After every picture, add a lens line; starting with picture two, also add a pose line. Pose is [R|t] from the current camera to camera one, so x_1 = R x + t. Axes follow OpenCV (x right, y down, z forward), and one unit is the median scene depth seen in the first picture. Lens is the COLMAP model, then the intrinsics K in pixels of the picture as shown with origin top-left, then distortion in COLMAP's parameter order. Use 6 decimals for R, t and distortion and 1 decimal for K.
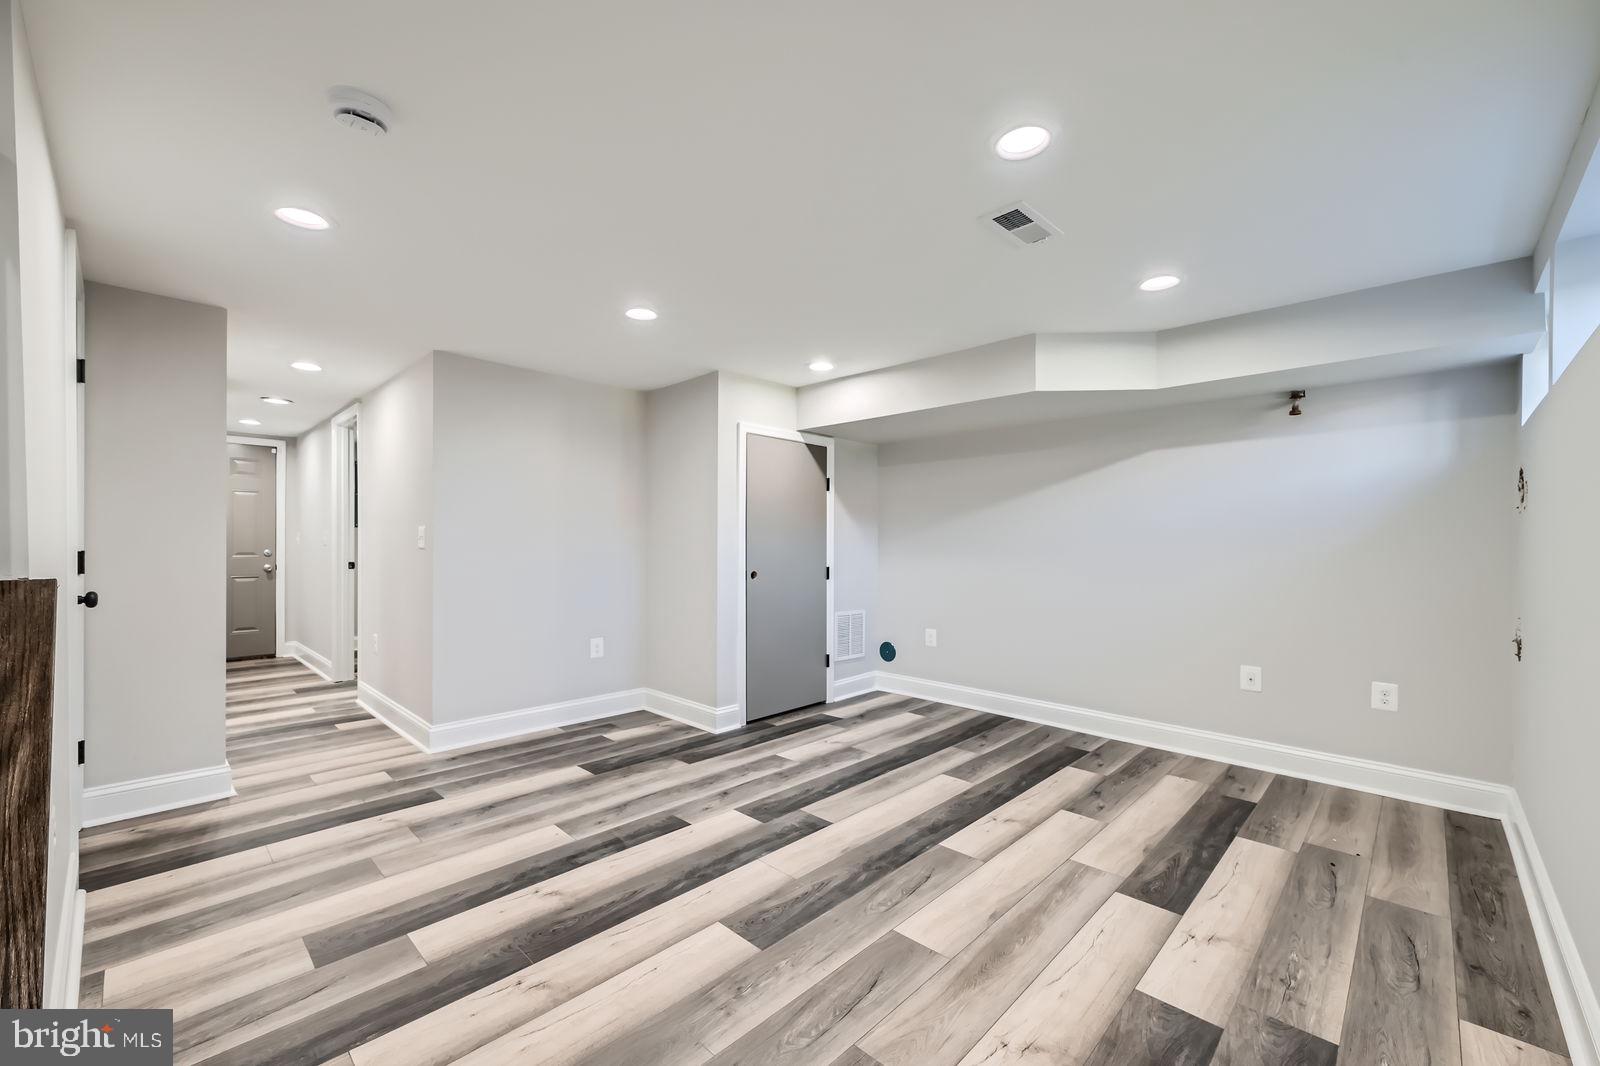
lens RADIAL K [[649.7, 0, 799.9], [0, 649.7, 541.9], [0, 0, 1]] dist [-0.001378, 0.000019]
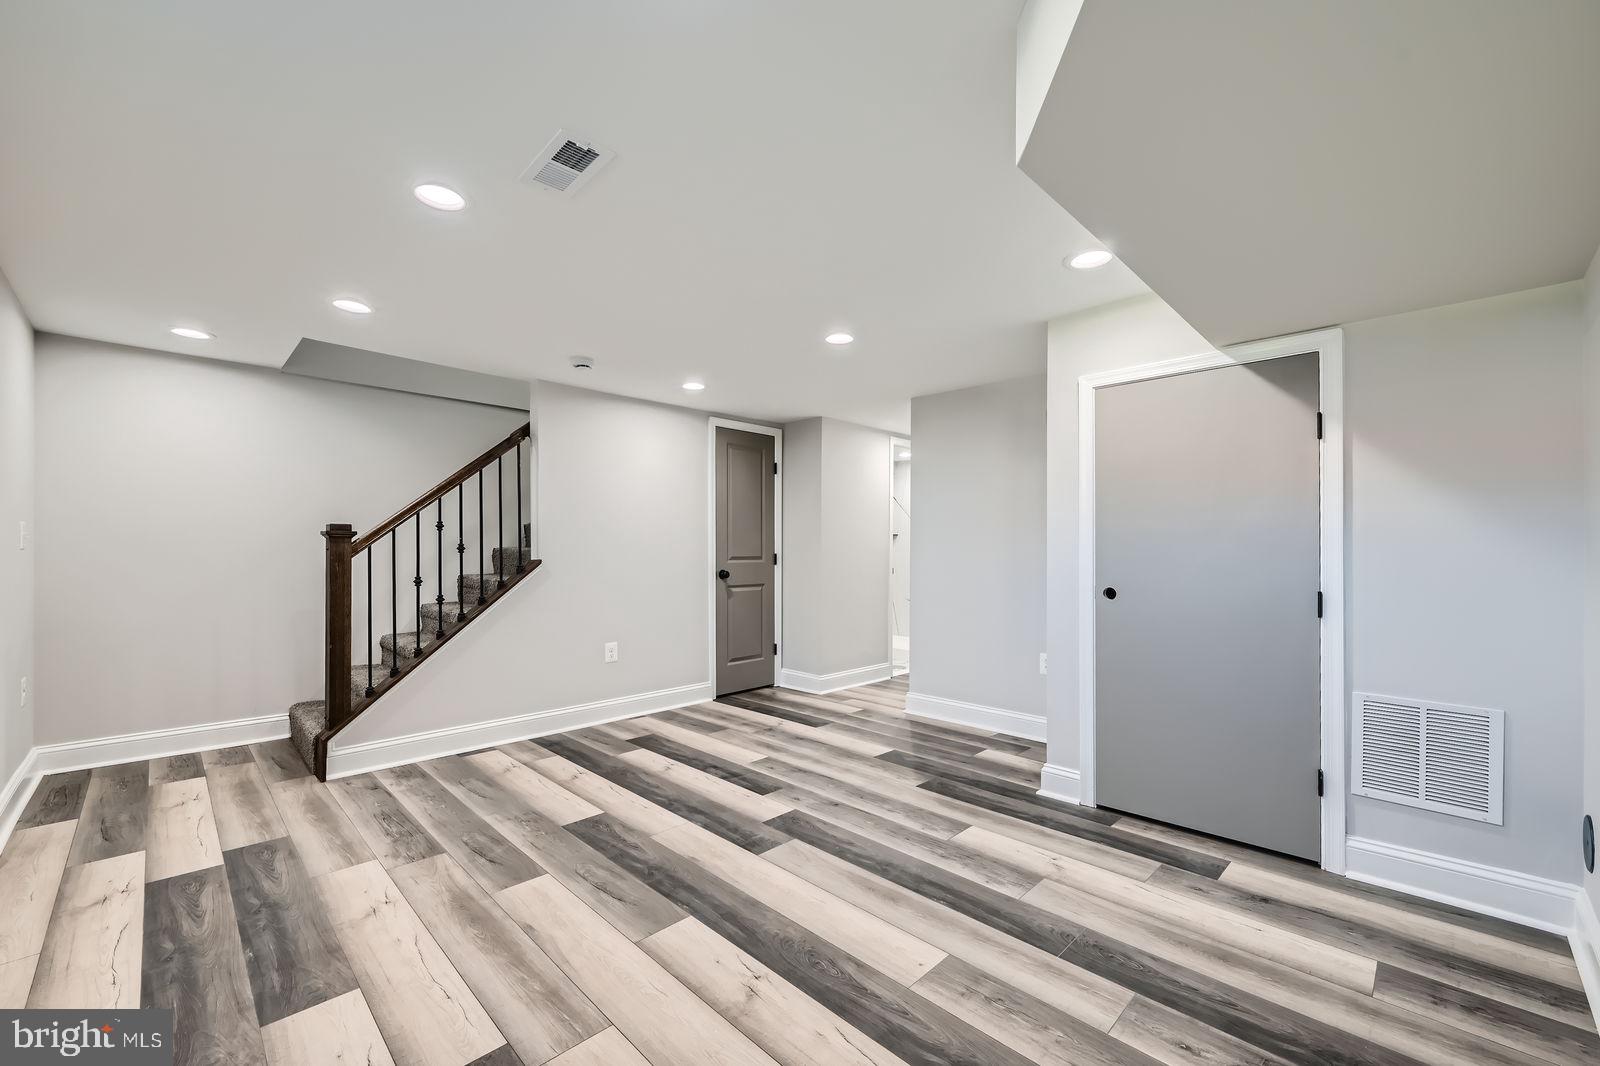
lens RADIAL K [[649.7, 0, 799.9], [0, 649.7, 541.9], [0, 0, 1]] dist [-0.001378, 0.000019]
pose [[-0.020401, -0.018342, -0.999624, 0.882838], [0.000876, 0.999831, -0.018364, 0.014188], [0.999792, -0.001250, -0.020381, 0.992392]]
